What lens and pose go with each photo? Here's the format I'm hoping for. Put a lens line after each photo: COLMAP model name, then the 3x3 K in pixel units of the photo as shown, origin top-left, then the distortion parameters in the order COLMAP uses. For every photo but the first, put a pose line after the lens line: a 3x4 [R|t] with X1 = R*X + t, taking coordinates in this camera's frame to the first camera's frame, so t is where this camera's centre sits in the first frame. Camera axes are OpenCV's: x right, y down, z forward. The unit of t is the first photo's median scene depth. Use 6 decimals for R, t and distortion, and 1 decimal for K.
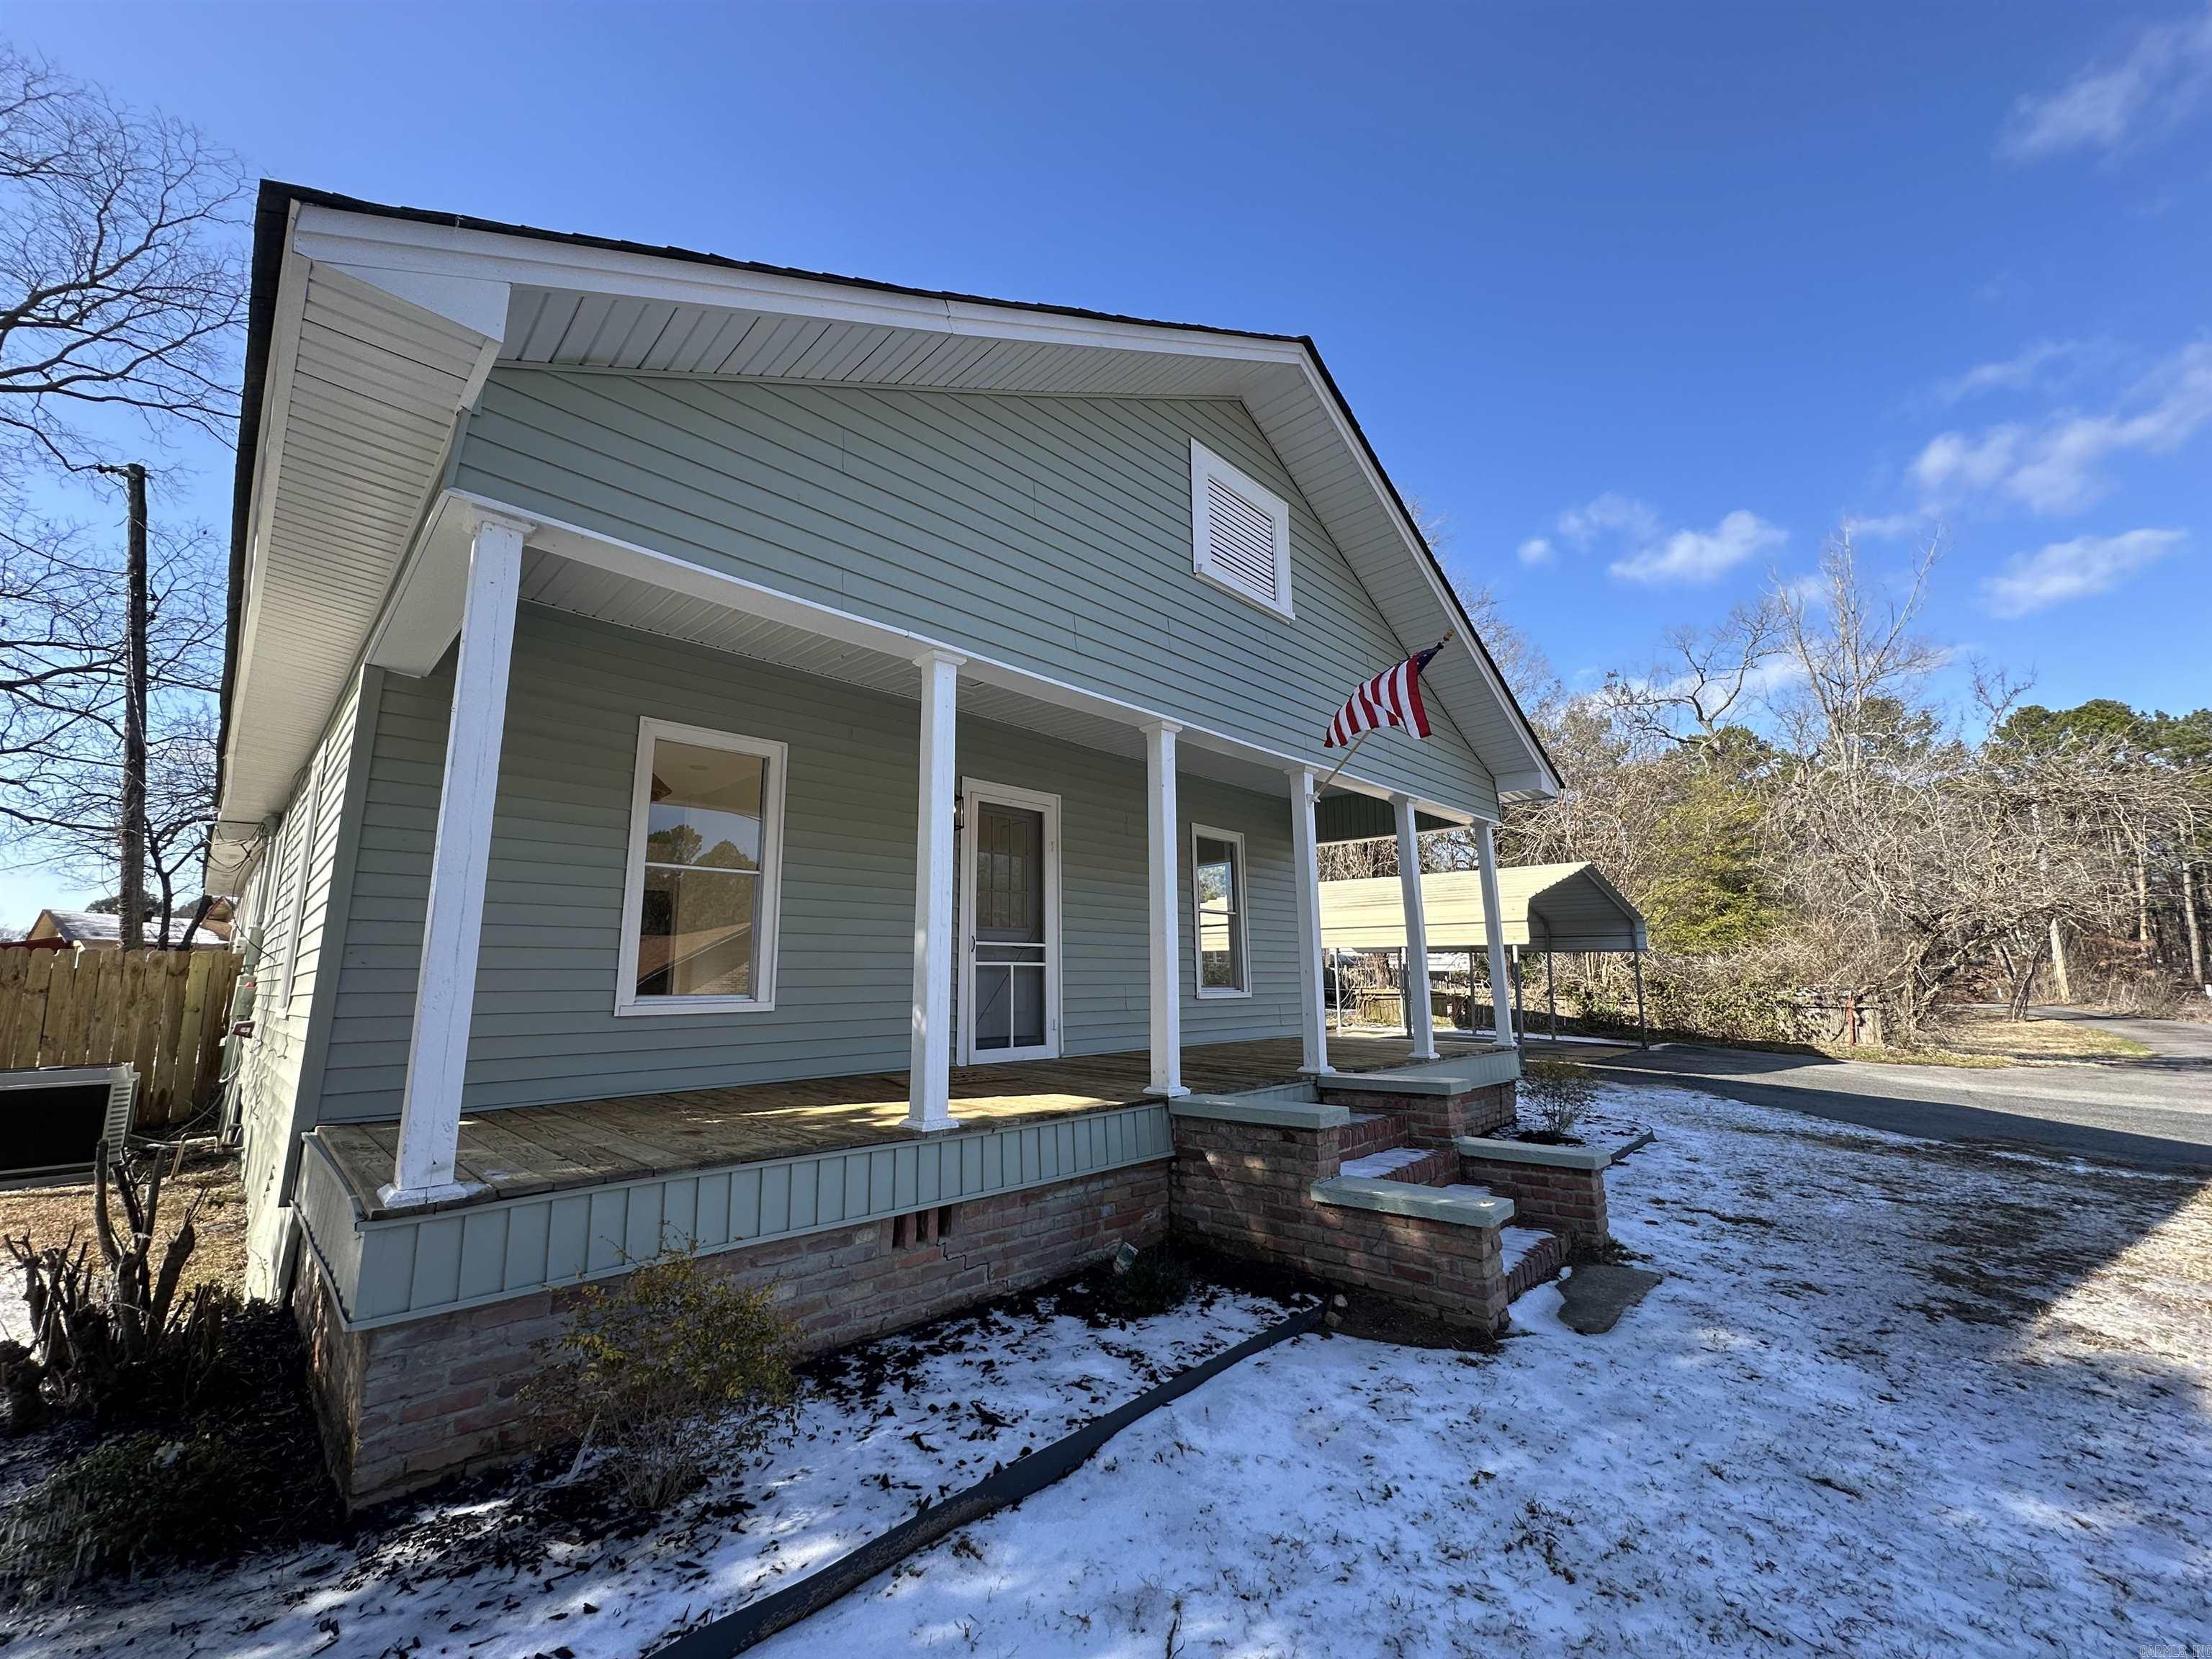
lens RADIAL K [[880.2, 0, 1103.0], [0, 880.2, 828.3], [0, 0, 1]] dist [-0.003949, 0.000709]
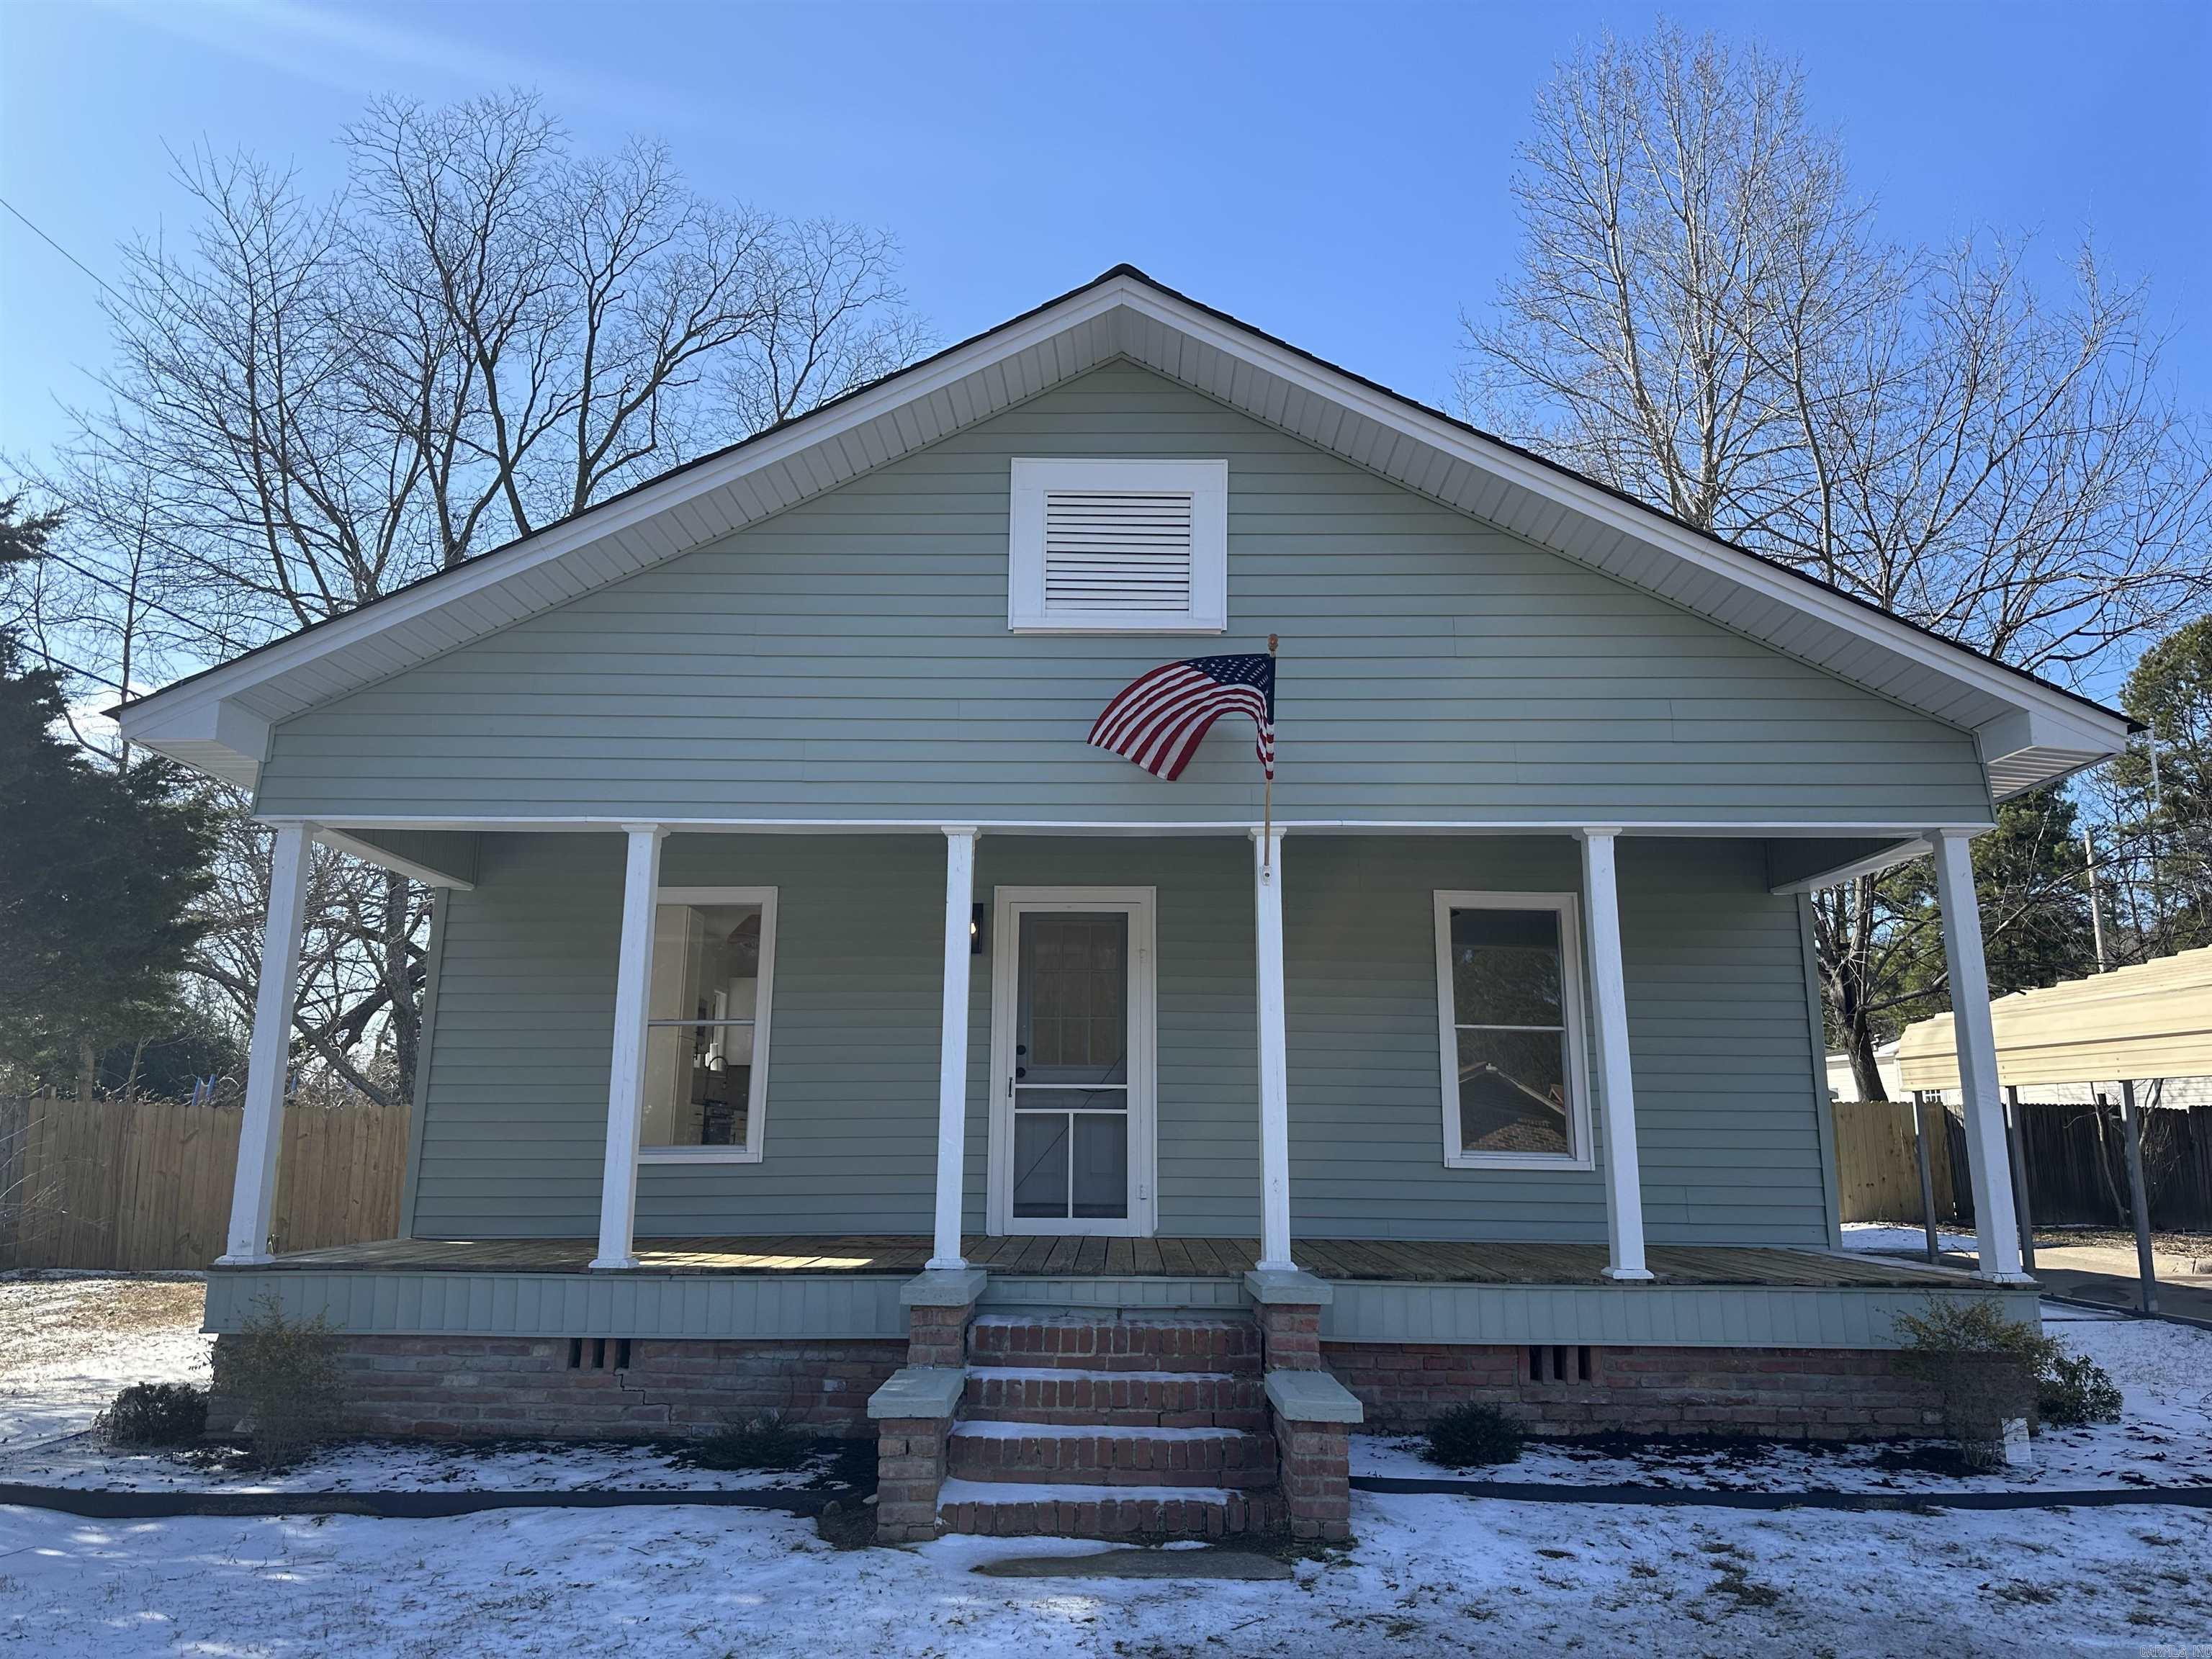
lens RADIAL K [[1500.1, 0, 1120.3], [0, 1500.1, 819.9], [0, 0, 1]] dist [0.009800, -0.006870]
pose [[0.698399, -0.136205, -0.702629, 1.521567], [0.112205, 0.990422, -0.080464, 0.010502], [0.706859, -0.022643, 0.706992, 0.125708]]
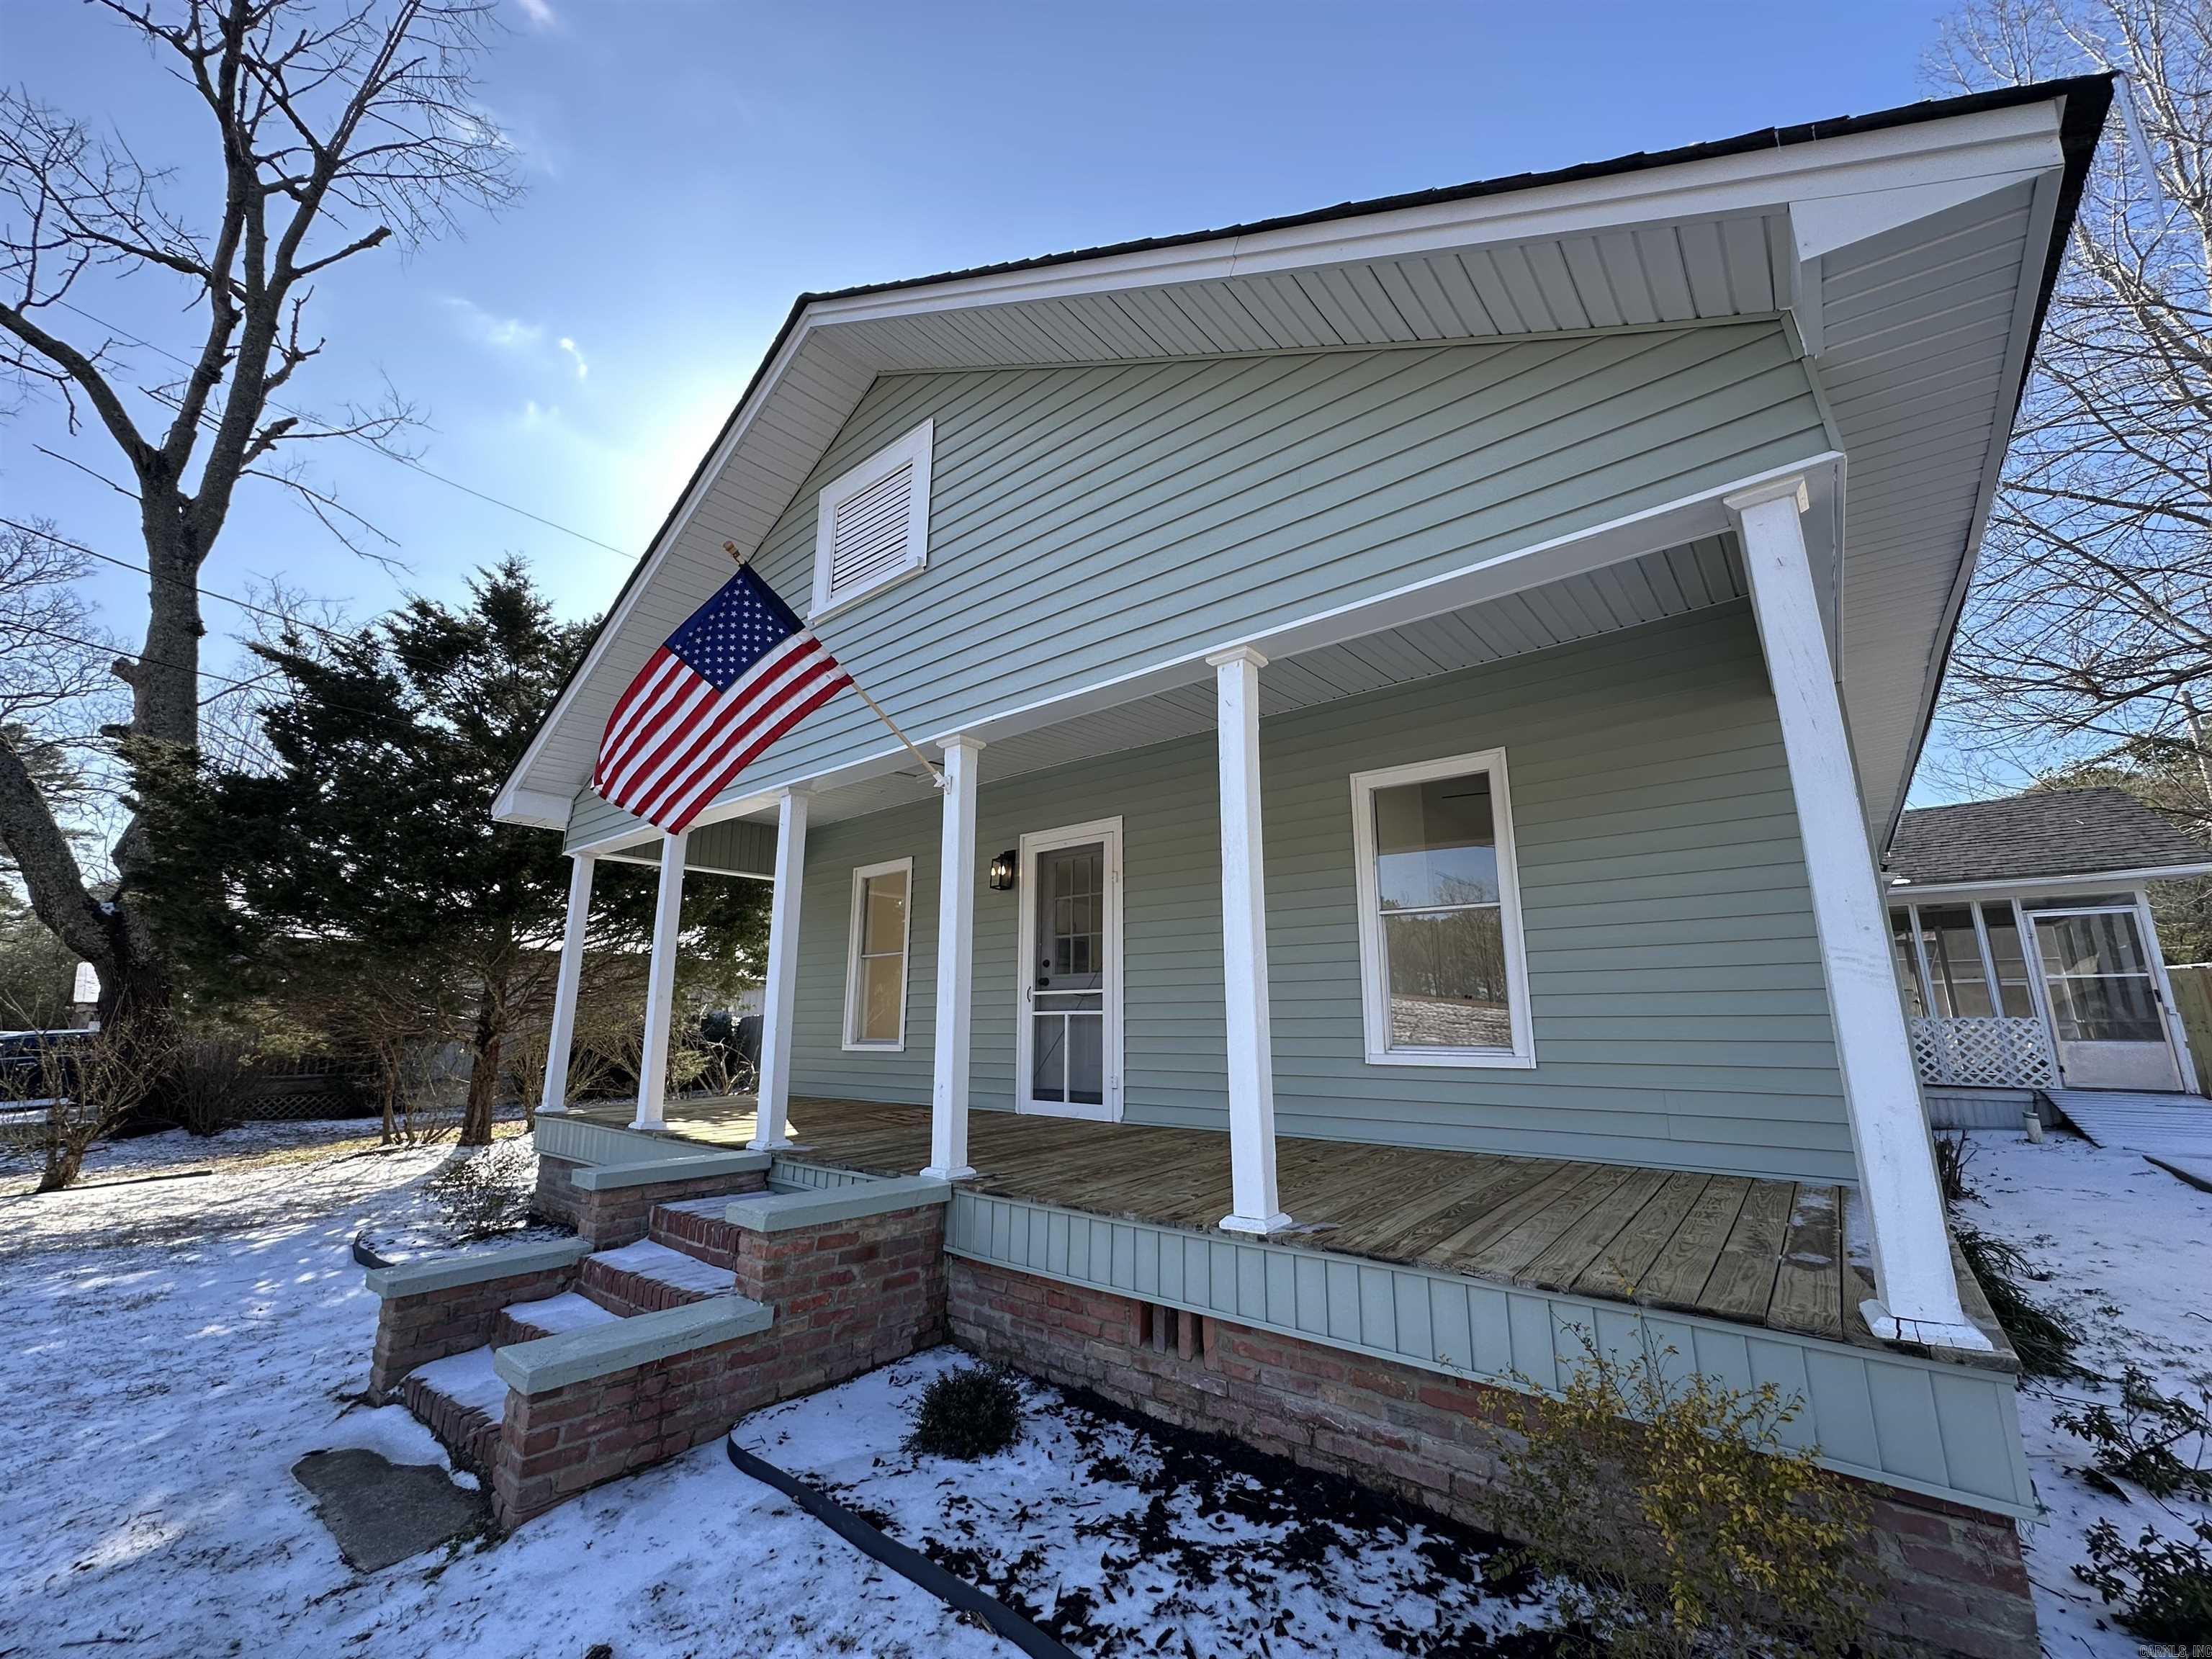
lens RADIAL K [[880.2, 0, 1114.4], [0, 880.2, 835.7], [0, 0, 1]] dist [-0.003949, 0.000709]
pose [[0.091701, -0.199375, -0.975623, 1.436178], [0.178737, 0.967135, -0.180841, 0.247520], [0.979614, -0.157796, 0.124323, 1.593103]]
